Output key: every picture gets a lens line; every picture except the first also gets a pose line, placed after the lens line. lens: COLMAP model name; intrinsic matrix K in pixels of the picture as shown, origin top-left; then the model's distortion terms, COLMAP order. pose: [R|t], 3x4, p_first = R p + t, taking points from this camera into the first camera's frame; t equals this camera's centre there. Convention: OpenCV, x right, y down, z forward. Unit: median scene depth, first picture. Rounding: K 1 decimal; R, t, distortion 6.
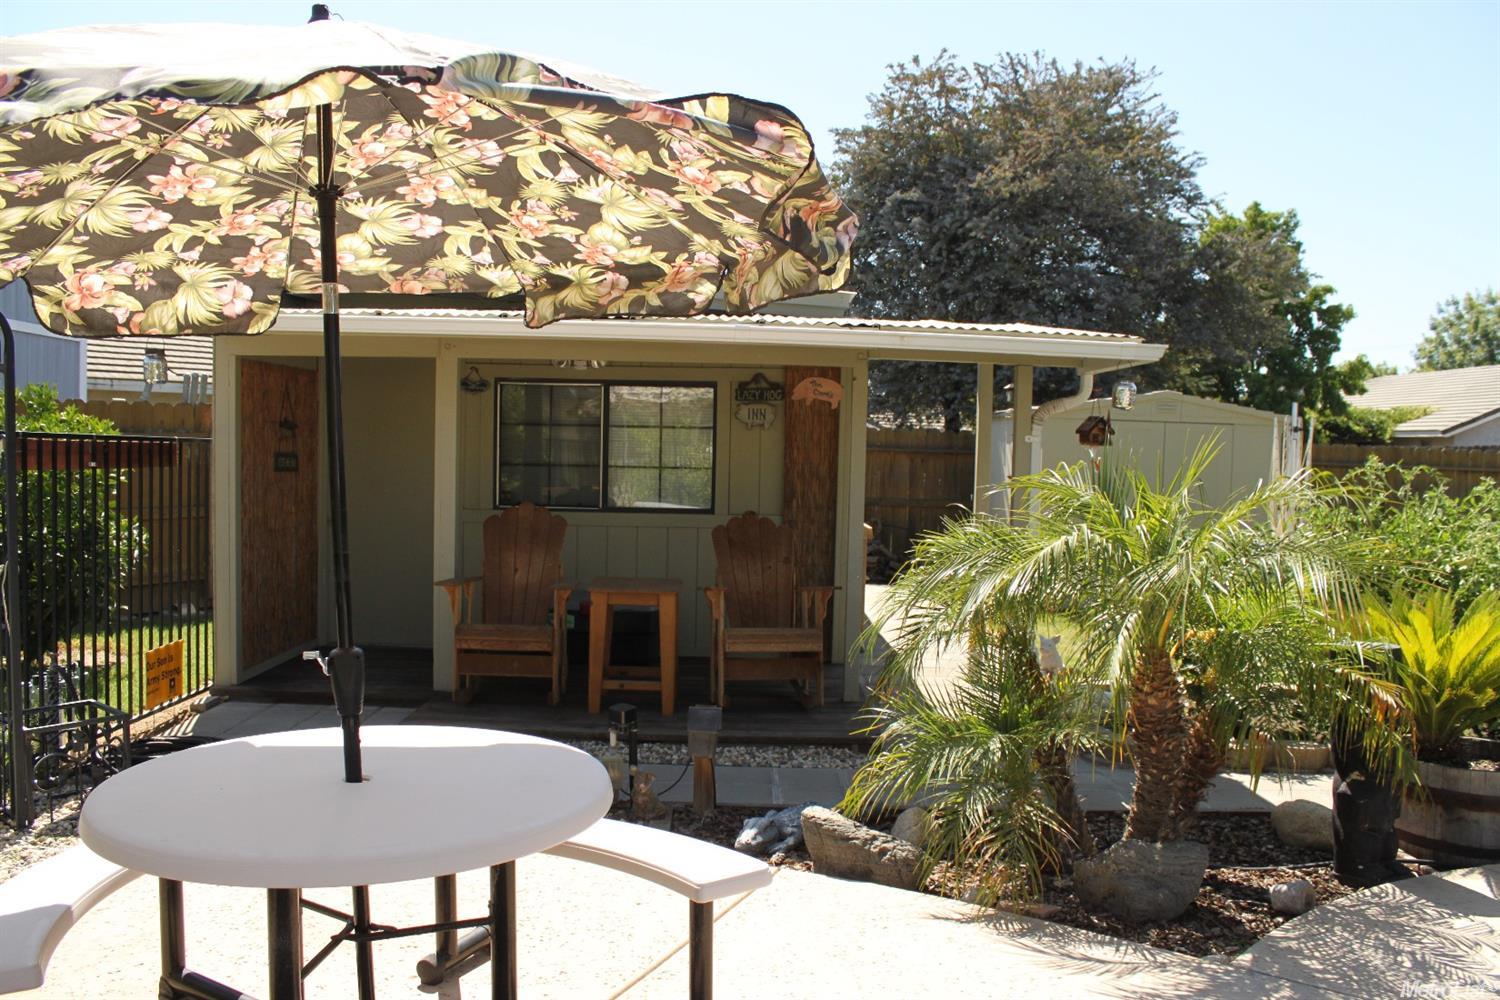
lens RADIAL K [[1261.4, 0, 745.2], [0, 1261.4, 497.5], [0, 0, 1]] dist [-0.112708, 0.053488]
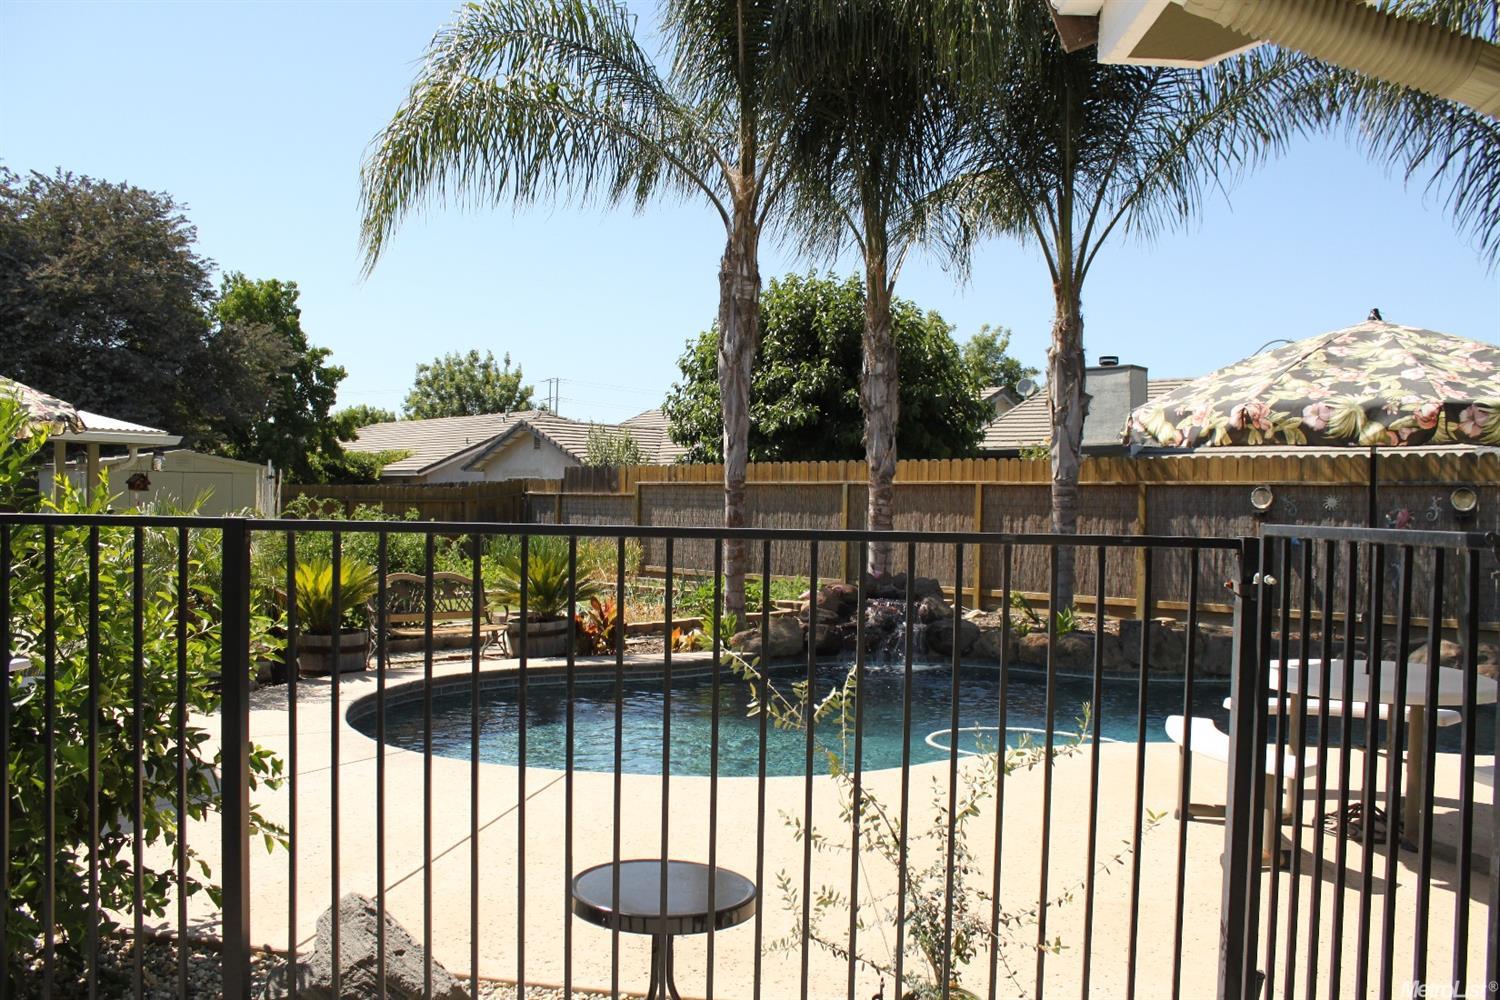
lens RADIAL K [[1261.4, 0, 741.2], [0, 1261.4, 500.4], [0, 0, 1]] dist [-0.112708, 0.053488]
pose [[0.734506, -0.014390, 0.678449, -0.050588], [0.033167, 0.999342, -0.014711, 0.004976], [-0.677791, 0.033307, 0.734500, -0.154425]]
